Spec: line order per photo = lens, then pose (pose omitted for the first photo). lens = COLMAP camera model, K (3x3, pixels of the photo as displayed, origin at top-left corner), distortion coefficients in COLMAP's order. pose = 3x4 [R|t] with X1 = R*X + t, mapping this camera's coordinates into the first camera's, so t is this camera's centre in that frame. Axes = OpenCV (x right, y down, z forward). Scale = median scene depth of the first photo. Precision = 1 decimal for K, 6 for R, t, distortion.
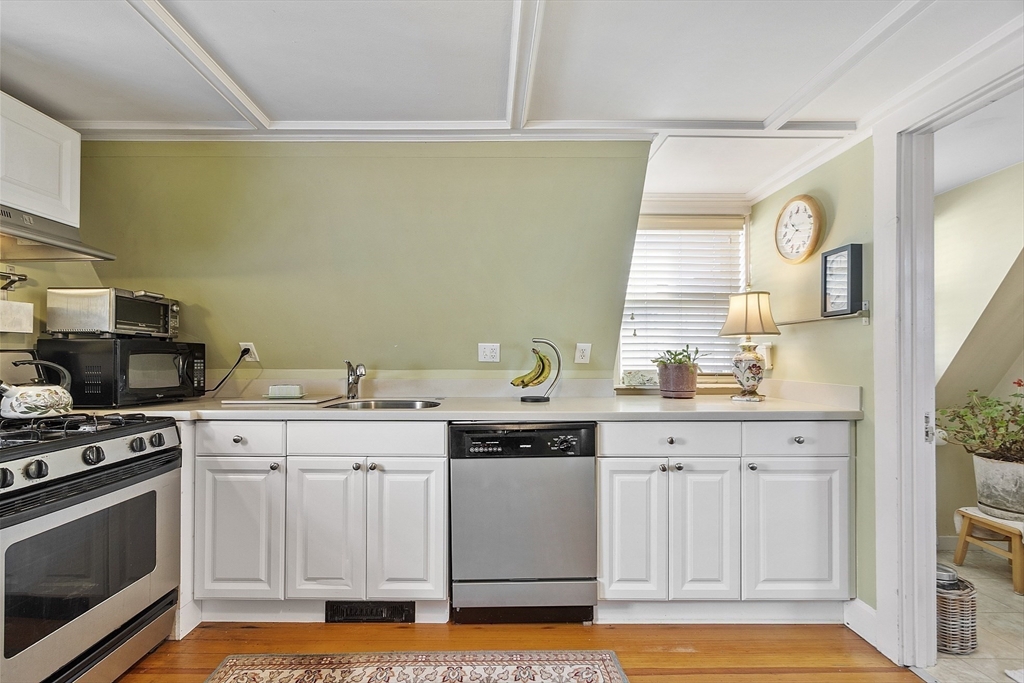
lens RADIAL K [[461.2, 0, 497.3], [0, 461.2, 351.9], [0, 0, 1]] dist [0.000238, -0.000067]
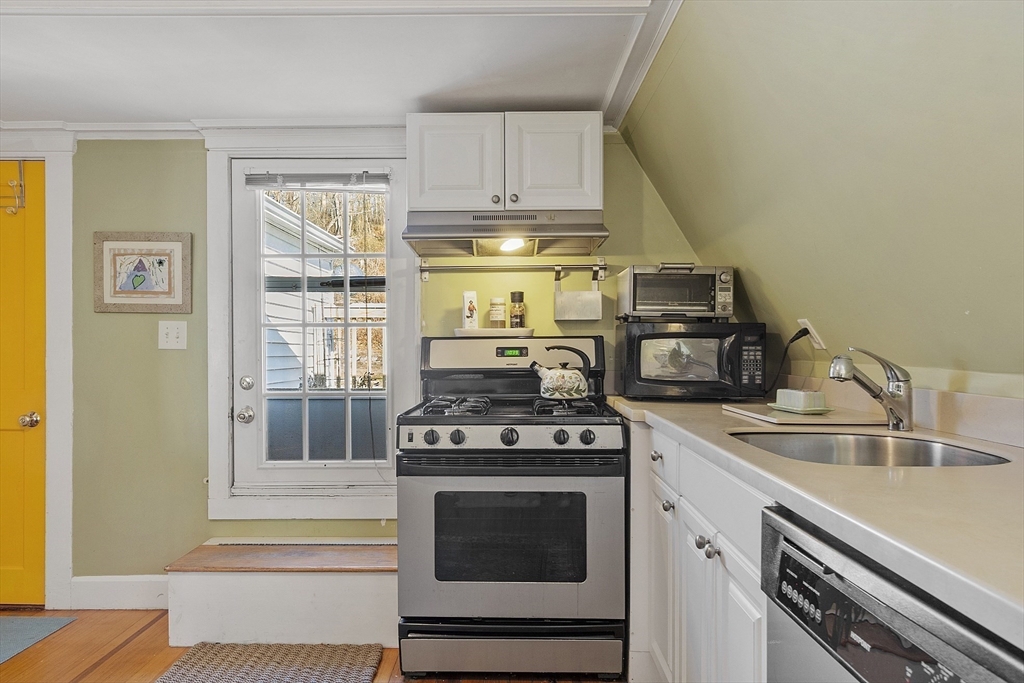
lens RADIAL K [[693.0, 0, 512.0], [0, 693.0, 341.5], [0, 0, 1]] dist [0.002903, -0.000597]
pose [[-0.014094, -0.001869, -0.999899, 0.516060], [0.010733, 0.999940, -0.002021, 0.009653], [0.999843, -0.010760, -0.014074, 0.775271]]
